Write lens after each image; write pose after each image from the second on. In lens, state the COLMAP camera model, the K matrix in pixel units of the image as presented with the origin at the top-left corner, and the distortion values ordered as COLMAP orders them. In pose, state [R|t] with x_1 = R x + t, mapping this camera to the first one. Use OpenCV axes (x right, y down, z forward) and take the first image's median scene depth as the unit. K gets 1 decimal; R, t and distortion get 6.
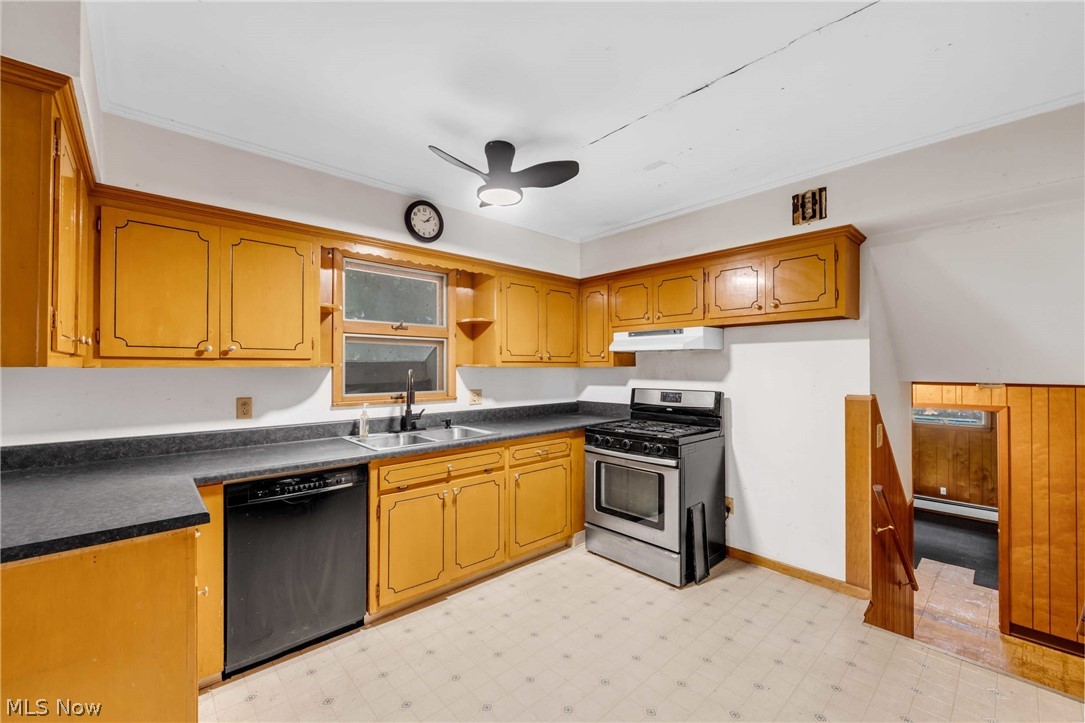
lens RADIAL K [[449.6, 0, 541.3], [0, 449.6, 365.3], [0, 0, 1]] dist [0.001955, 0.000740]
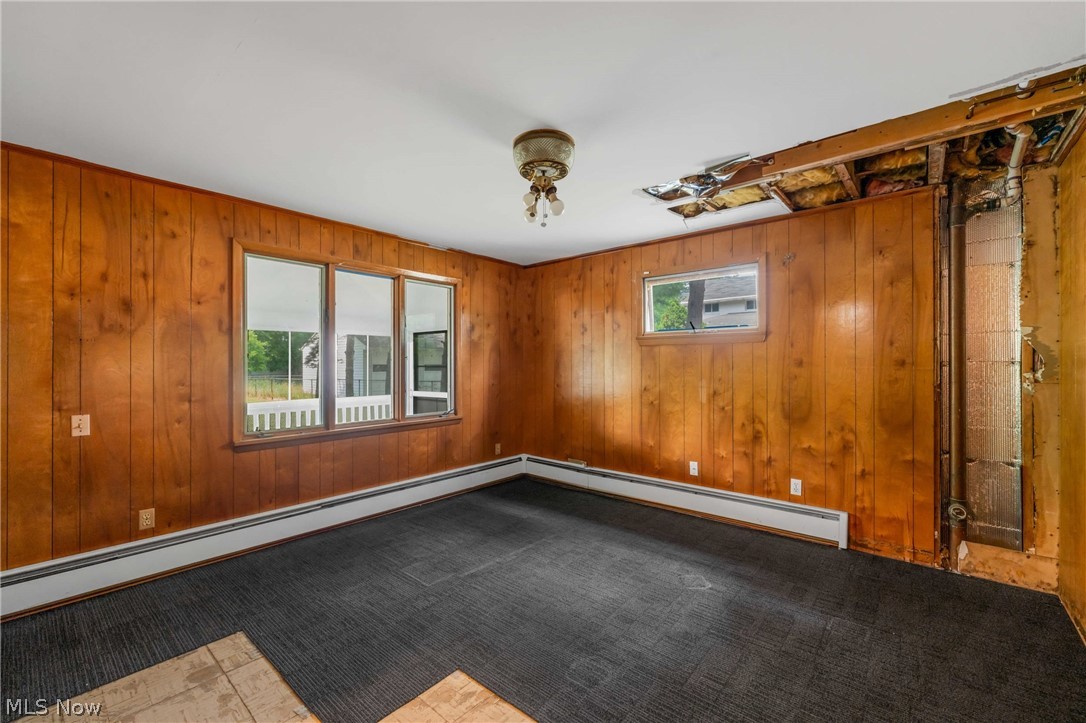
lens RADIAL K [[450.0, 0, 538.8], [0, 450.0, 359.7], [0, 0, 1]] dist [0.001955, 0.000740]
pose [[0.995139, -0.000224, 0.098477, 0.691564], [0.000557, 0.999994, -0.003355, 0.164919], [-0.098476, 0.003393, 0.995134, 0.535259]]
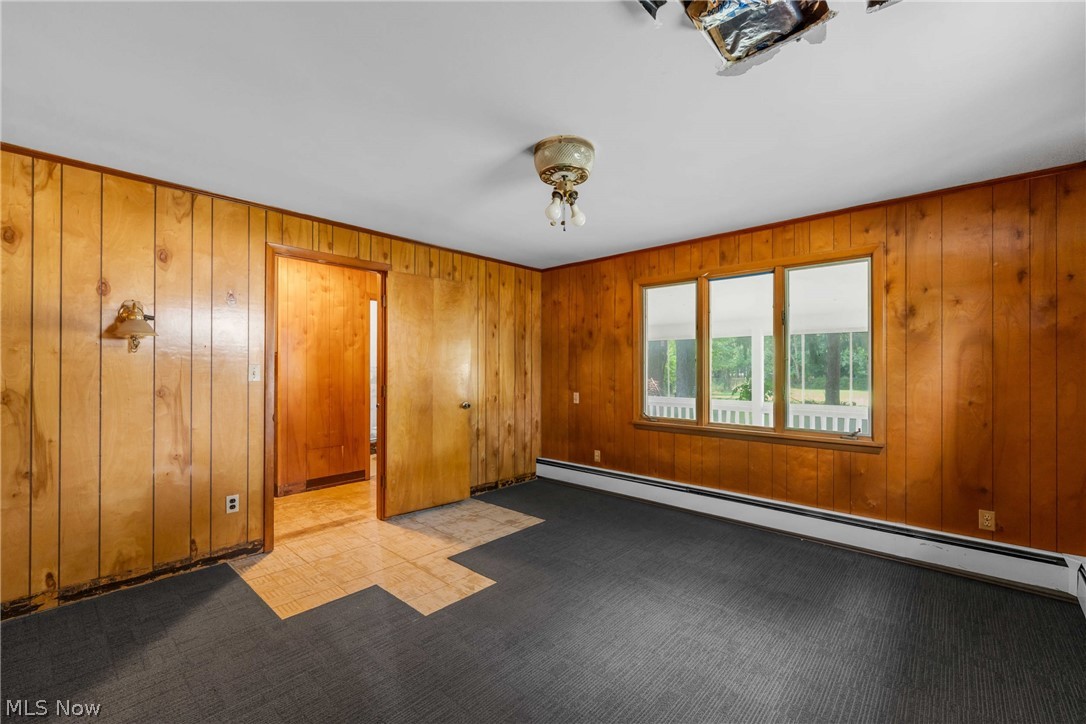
lens RADIAL K [[450.0, 0, 538.7], [0, 450.0, 365.4], [0, 0, 1]] dist [0.001955, 0.000740]
pose [[0.070139, -0.002241, -0.997535, 1.028786], [0.004417, 0.999988, -0.001936, 0.166016], [0.997527, -0.004270, 0.070148, 0.798305]]
